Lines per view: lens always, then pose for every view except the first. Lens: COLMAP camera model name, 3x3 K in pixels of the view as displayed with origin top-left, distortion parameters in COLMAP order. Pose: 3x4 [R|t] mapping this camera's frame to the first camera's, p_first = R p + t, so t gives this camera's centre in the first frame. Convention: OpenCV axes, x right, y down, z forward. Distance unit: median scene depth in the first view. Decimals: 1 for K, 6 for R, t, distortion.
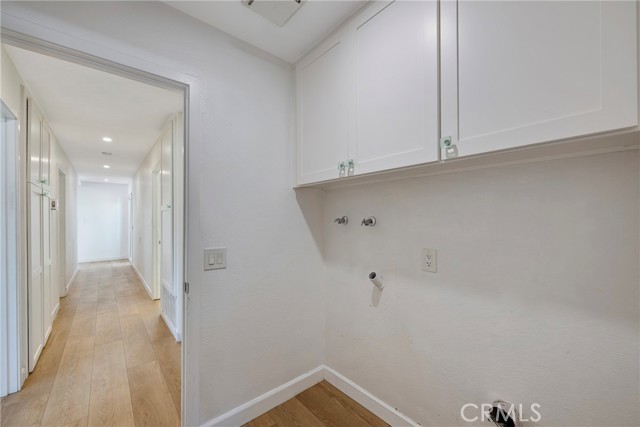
lens RADIAL K [[251.8, 0, 318.4], [0, 251.8, 218.4], [0, 0, 1]] dist [-0.000845, -0.000228]
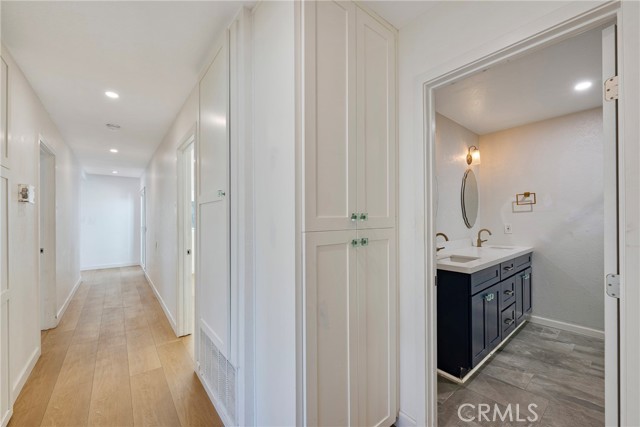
lens RADIAL K [[251.8, 0, 319.3], [0, 251.8, 217.9], [0, 0, 1]] dist [-0.000845, -0.000228]
pose [[0.999691, 0.000067, -0.024862, -0.233892], [-0.000139, 0.999996, -0.002880, 0.003375], [0.024862, 0.002882, 0.999687, 0.295737]]
